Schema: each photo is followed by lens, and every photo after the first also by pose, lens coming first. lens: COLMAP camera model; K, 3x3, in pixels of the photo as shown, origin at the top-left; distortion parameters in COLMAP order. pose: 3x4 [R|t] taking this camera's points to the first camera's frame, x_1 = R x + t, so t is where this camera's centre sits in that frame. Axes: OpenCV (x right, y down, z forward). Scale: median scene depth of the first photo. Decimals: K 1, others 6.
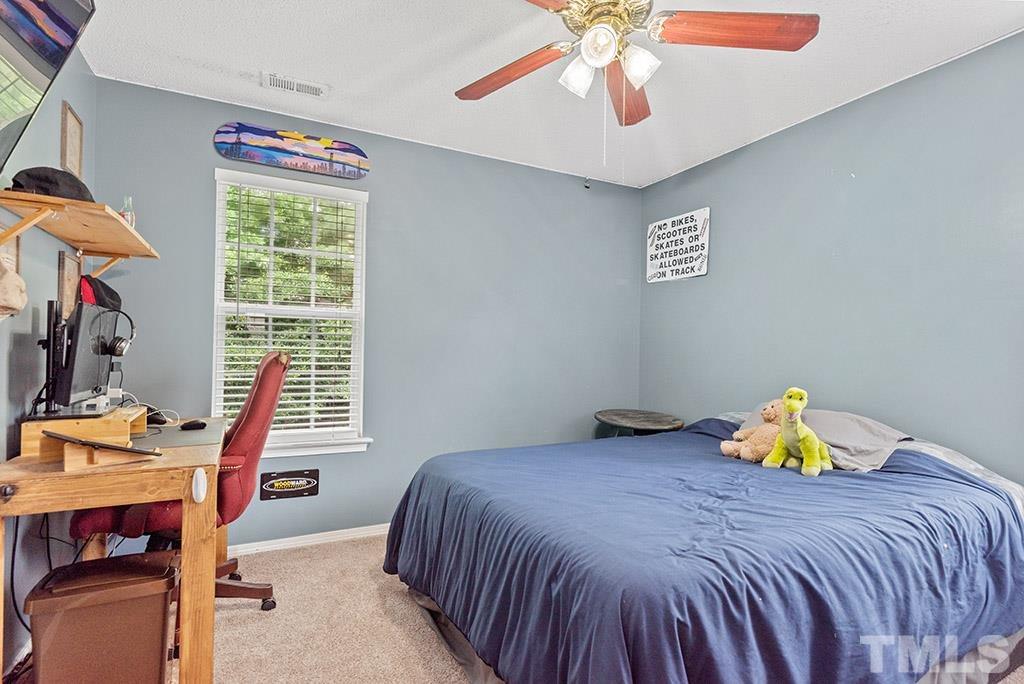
lens RADIAL K [[516.9, 0, 512.0], [0, 516.9, 342.0], [0, 0, 1]] dist [-0.000253, -0.000378]
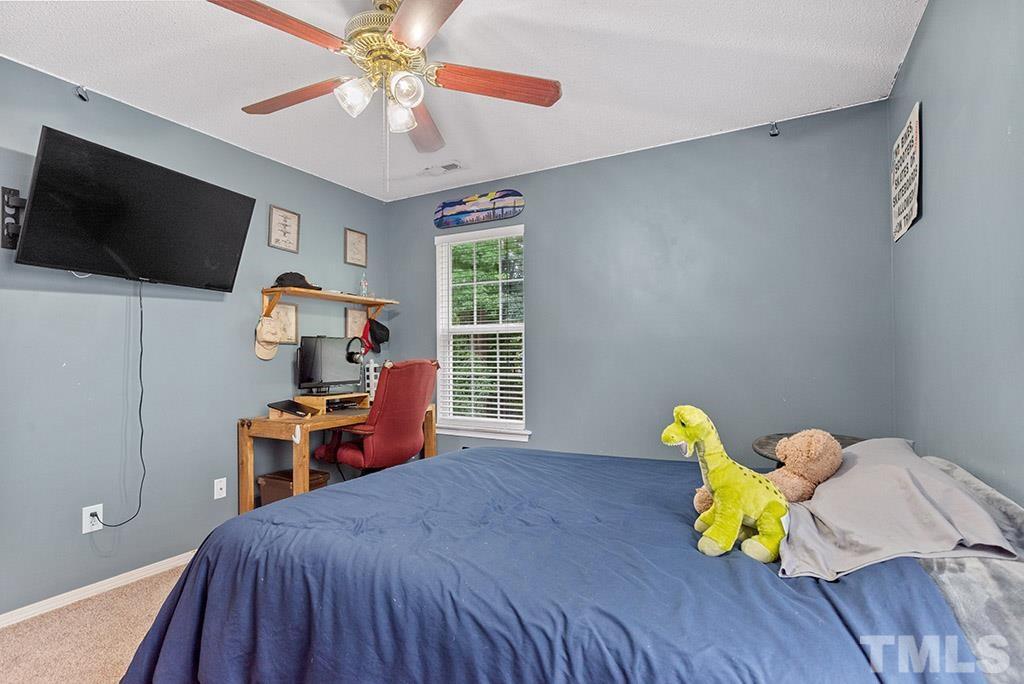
lens RADIAL K [[498.5, 0, 515.6], [0, 498.5, 348.7], [0, 0, 1]] dist [0.000464, 0.000033]
pose [[0.556264, -0.032818, -0.830358, 0.688021], [0.030551, 0.999352, -0.019031, 0.019251], [0.830444, -0.014782, 0.556906, 0.356104]]
